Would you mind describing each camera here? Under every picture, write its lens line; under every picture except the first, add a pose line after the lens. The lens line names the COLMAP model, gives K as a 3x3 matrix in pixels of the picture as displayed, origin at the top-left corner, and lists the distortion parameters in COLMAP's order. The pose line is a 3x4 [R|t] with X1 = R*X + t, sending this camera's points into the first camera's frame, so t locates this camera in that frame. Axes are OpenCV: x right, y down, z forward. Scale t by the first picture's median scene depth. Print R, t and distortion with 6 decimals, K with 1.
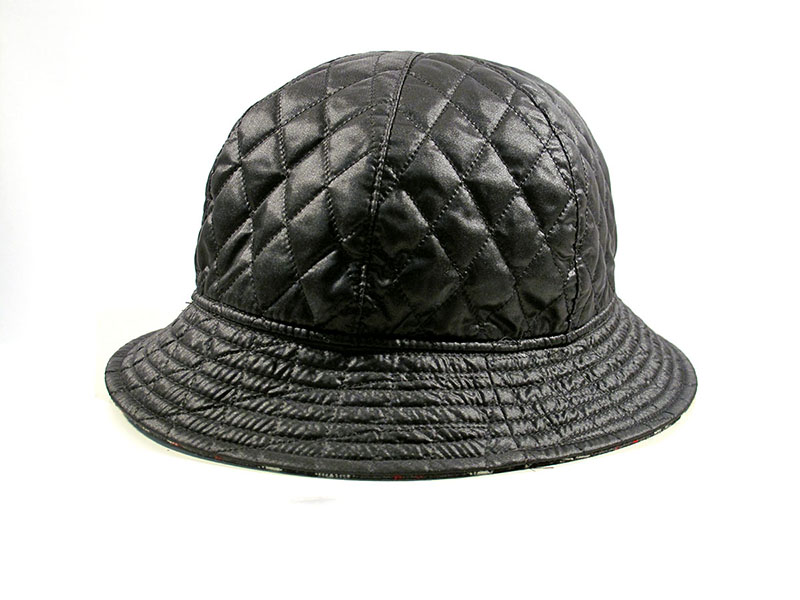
lens RADIAL K [[1133.5, 0, 400.0], [0, 1133.5, 300.0], [0, 0, 1]] dist [0.007616, 0.003646]
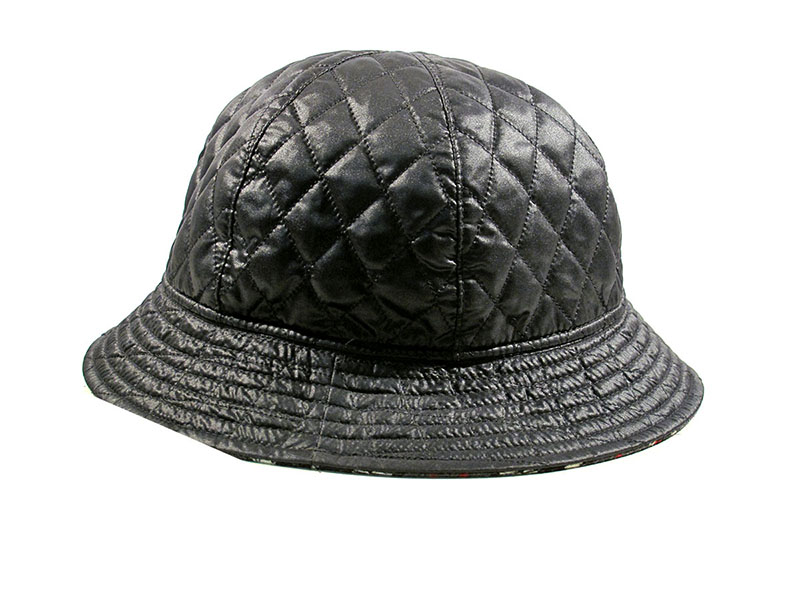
lens RADIAL K [[1133.5, 0, 400.0], [0, 1133.5, 300.0], [0, 0, 1]] dist [0.007616, 0.003646]
pose [[0.787368, 0.125260, -0.603624, 0.708619], [-0.143816, 0.989446, 0.017730, -0.022623], [0.599474, 0.072850, 0.797072, 0.244306]]
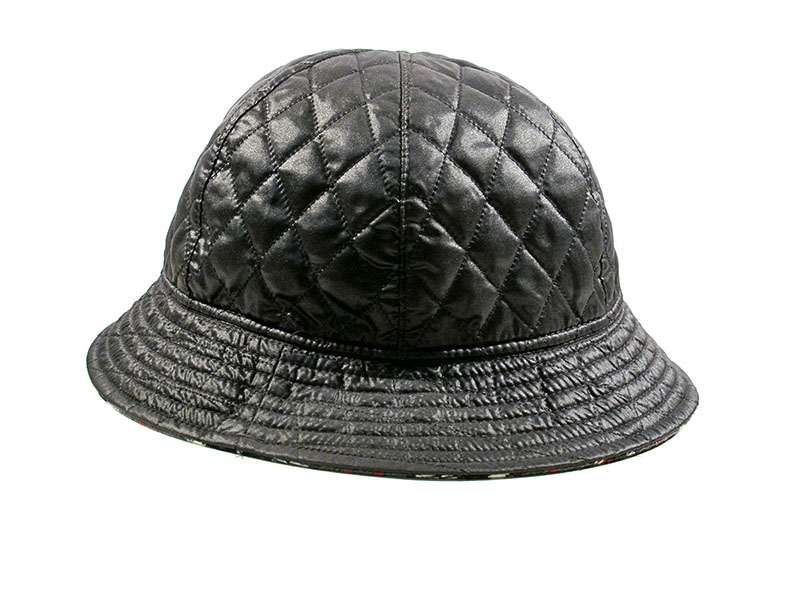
lens RADIAL K [[1133.5, 0, 400.0], [0, 1133.5, 300.0], [0, 0, 1]] dist [0.007616, 0.003646]
pose [[0.617037, 0.160932, -0.770303, 0.905645], [-0.198588, 0.979028, 0.045464, -0.055575], [0.761464, 0.124920, 0.636056, 0.435337]]
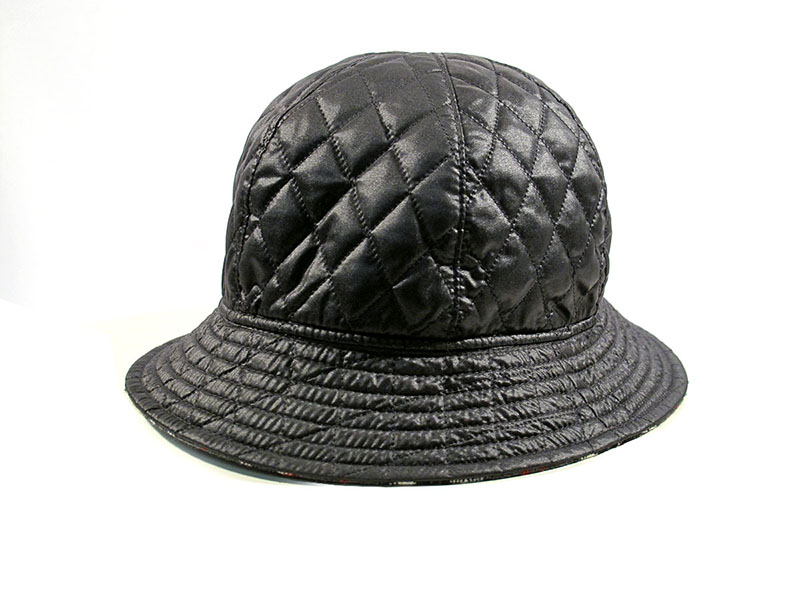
lens RADIAL K [[1133.5, 0, 400.0], [0, 1133.5, 300.0], [0, 0, 1]] dist [0.007616, 0.003646]
pose [[0.932655, -0.101370, 0.346235, -0.407637], [0.097337, 0.994827, 0.029067, -0.035290], [-0.347390, 0.006592, 0.937697, 0.074864]]
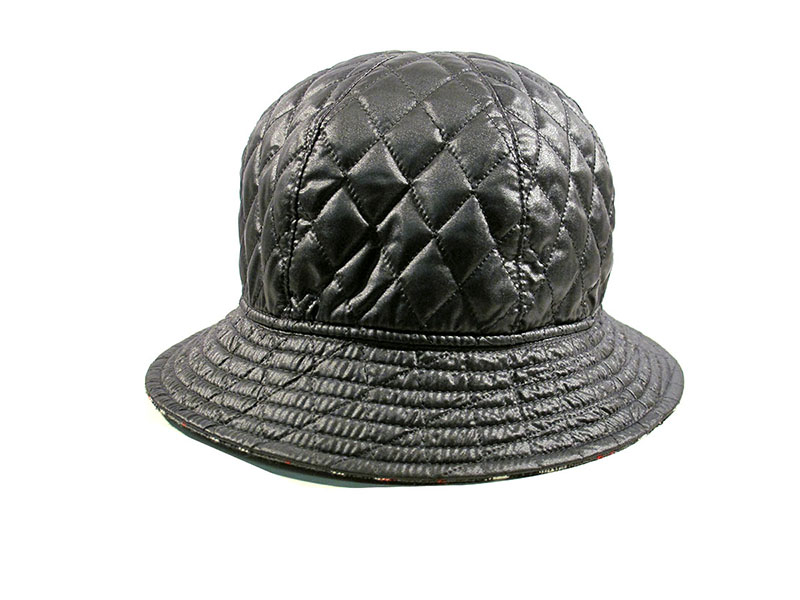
lens RADIAL K [[1133.5, 0, 400.0], [0, 1133.5, 300.0], [0, 0, 1]] dist [0.007616, 0.003646]
pose [[0.817008, -0.151597, 0.556341, -0.659209], [0.141686, 0.988021, 0.061153, -0.072691], [-0.558948, 0.028863, 0.828700, 0.205509]]
